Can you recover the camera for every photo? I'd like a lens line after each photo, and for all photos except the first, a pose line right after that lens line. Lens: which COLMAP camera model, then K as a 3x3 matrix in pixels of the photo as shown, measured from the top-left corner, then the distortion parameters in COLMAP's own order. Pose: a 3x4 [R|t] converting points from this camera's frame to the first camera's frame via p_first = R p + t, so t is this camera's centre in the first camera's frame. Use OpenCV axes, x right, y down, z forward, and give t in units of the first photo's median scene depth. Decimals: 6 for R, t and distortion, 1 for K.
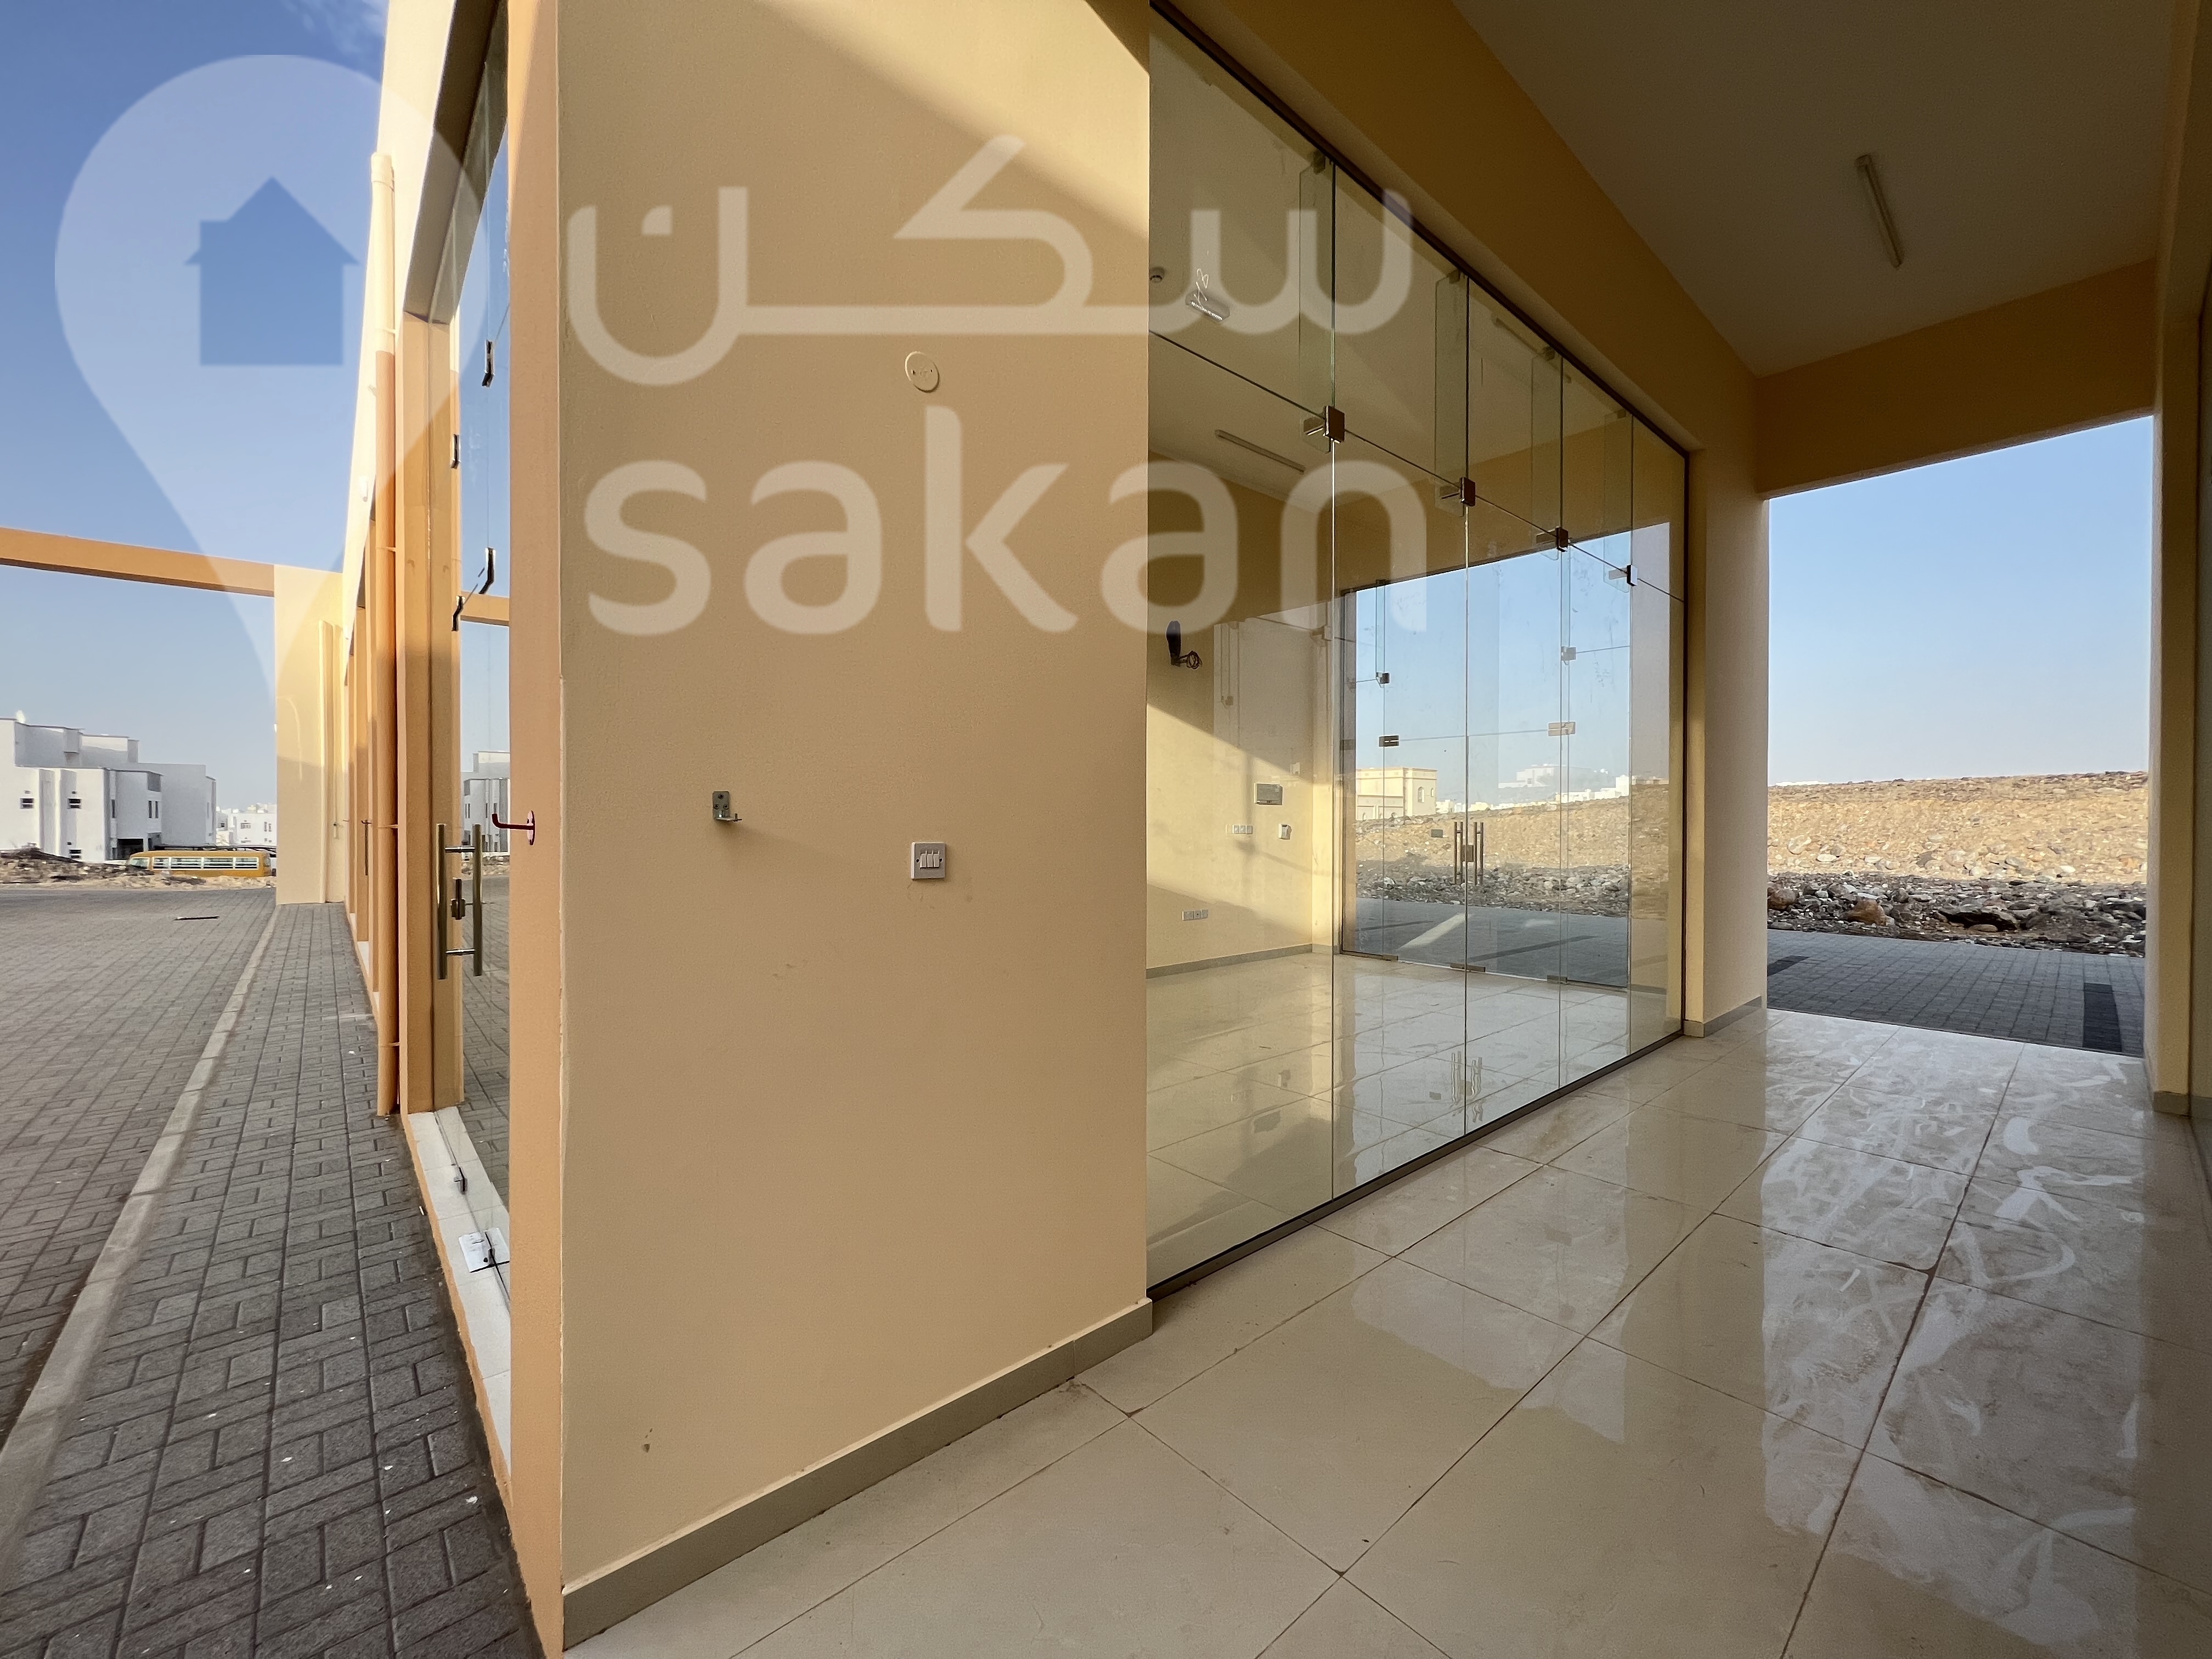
lens RADIAL K [[887.4, 0, 1113.1], [0, 887.4, 835.1], [0, 0, 1]] dist [0.000825, 0.000027]
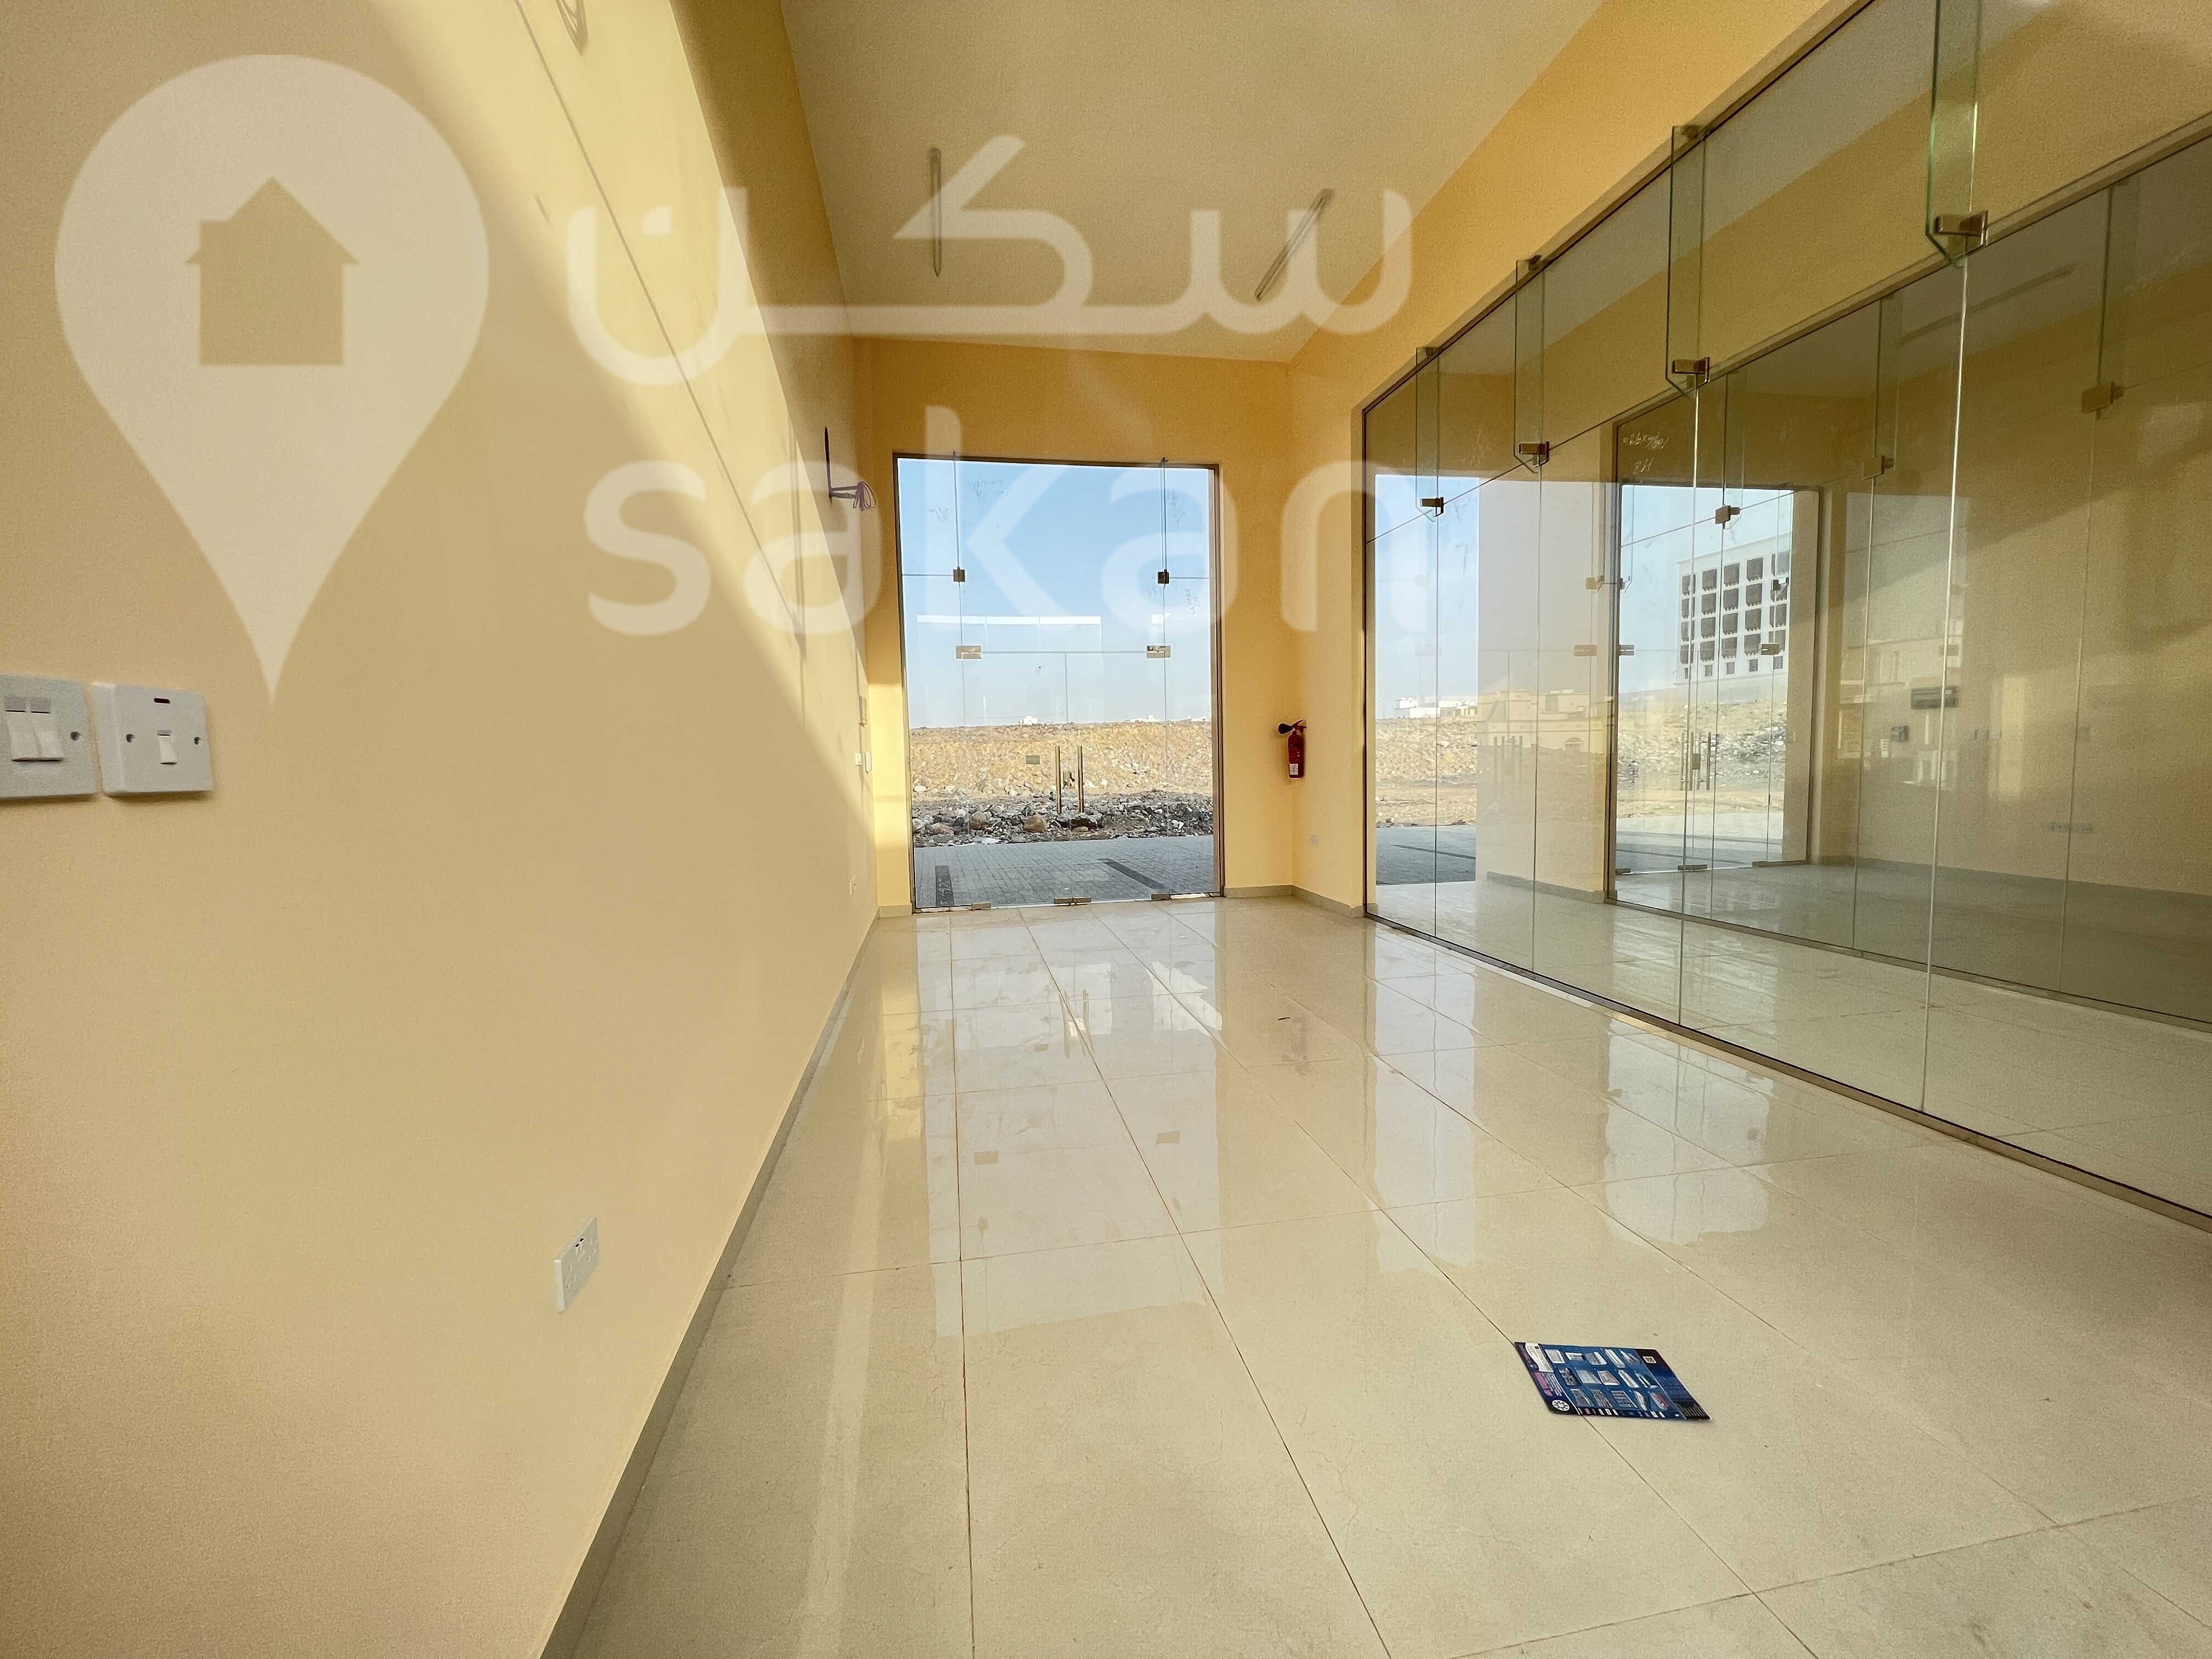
lens RADIAL K [[887.4, 0, 1099.5], [0, 887.4, 830.2], [0, 0, 1]] dist [0.000825, 0.000027]
pose [[0.475375, -0.077482, 0.876365, -0.362345], [0.023676, 0.996880, 0.075295, 0.001111], [-0.879465, -0.015045, 0.475726, 0.460514]]
